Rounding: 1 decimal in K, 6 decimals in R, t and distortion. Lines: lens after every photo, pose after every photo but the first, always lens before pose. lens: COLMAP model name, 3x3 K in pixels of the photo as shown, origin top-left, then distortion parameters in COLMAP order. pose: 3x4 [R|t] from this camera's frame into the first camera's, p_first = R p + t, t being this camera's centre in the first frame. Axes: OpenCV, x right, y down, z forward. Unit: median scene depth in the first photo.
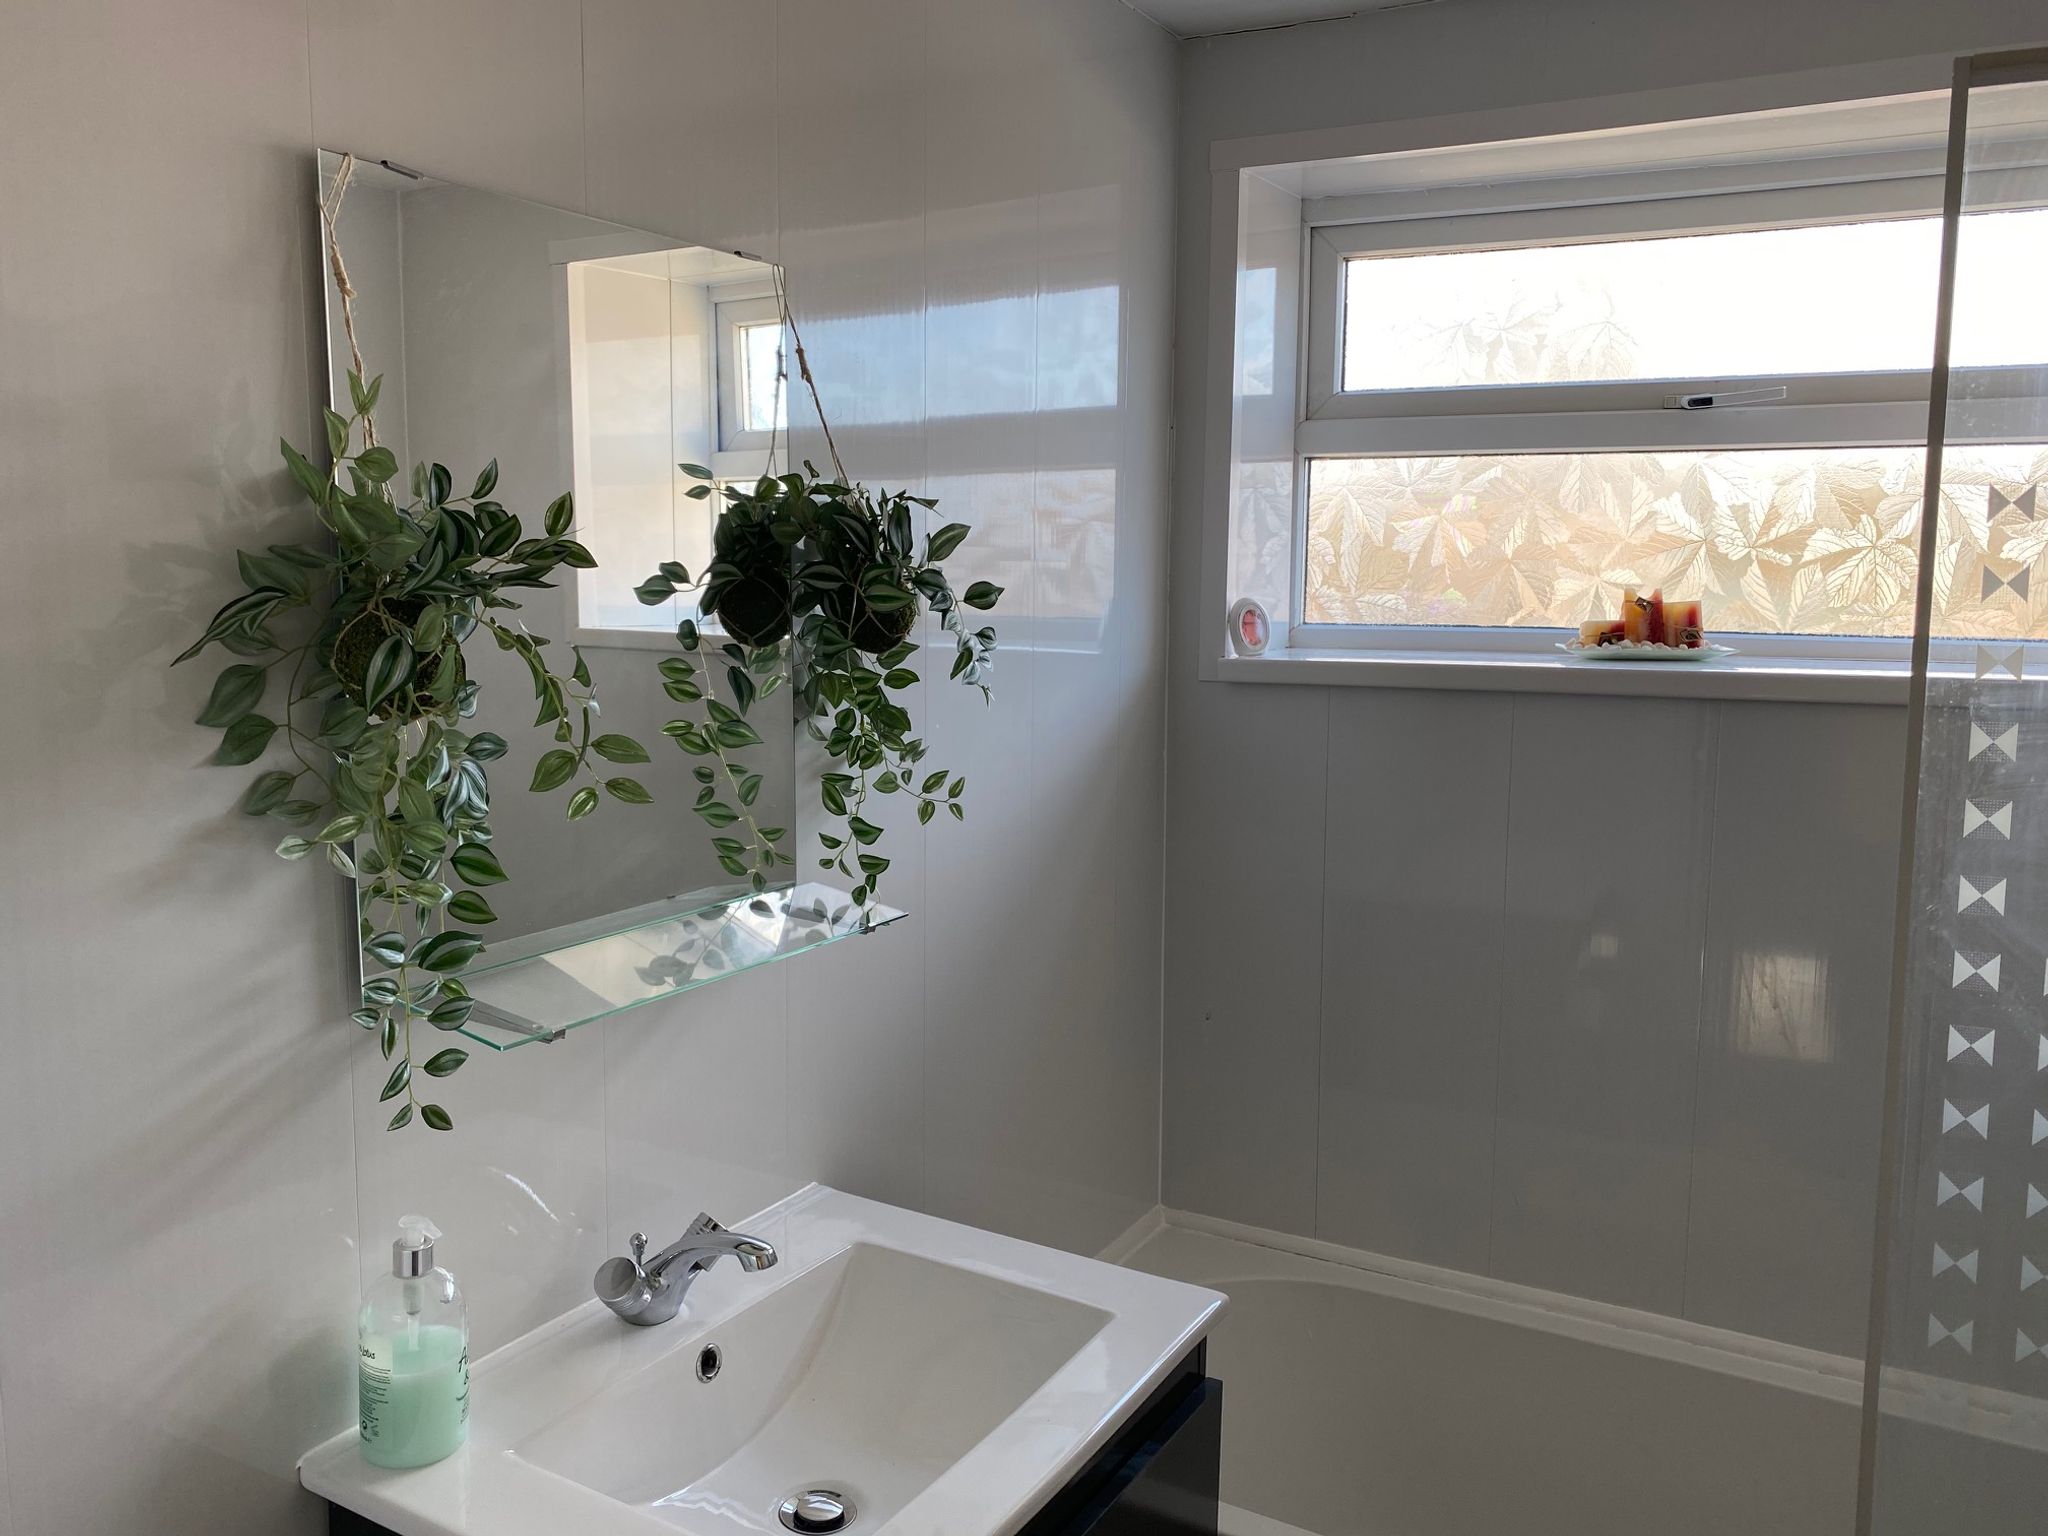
lens RADIAL K [[1581.6, 0, 1024.0], [0, 1581.6, 768.0], [0, 0, 1]] dist [0.103139, -0.001326]
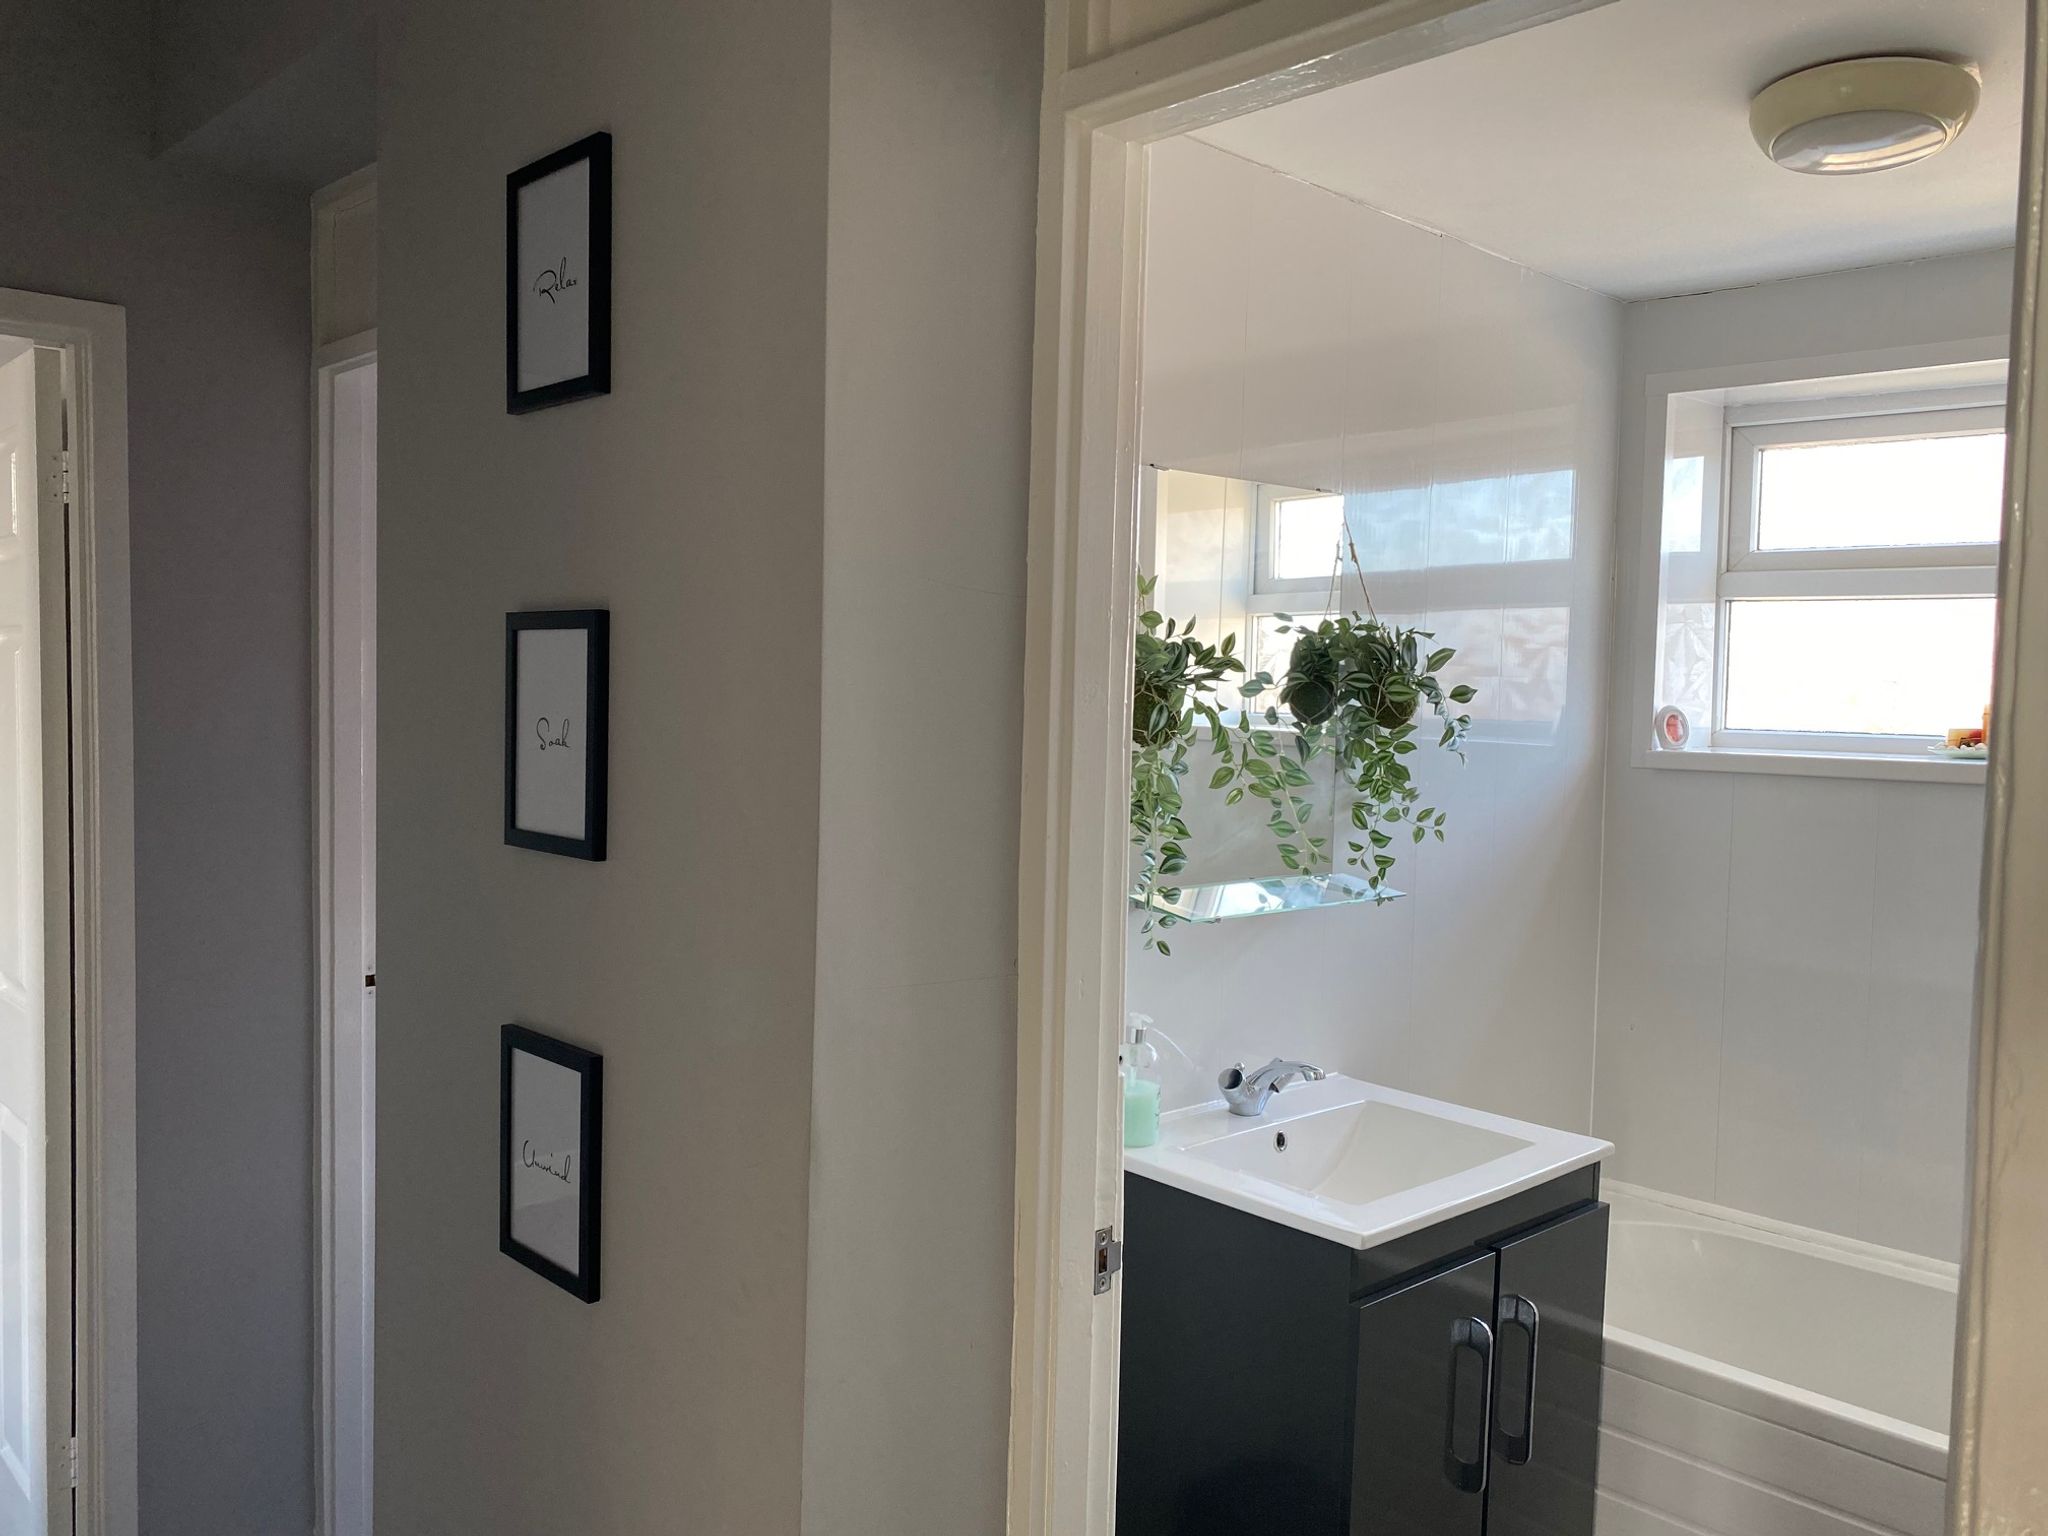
lens RADIAL K [[1611.1, 0, 906.3], [0, 1611.1, 768.6], [0, 0, 1]] dist [0.005984, -0.097009]
pose [[0.938121, 0.029836, -0.345020, 0.009158], [-0.056435, 0.996135, -0.067304, 0.101265], [0.341679, 0.082611, 0.936179, -0.659800]]
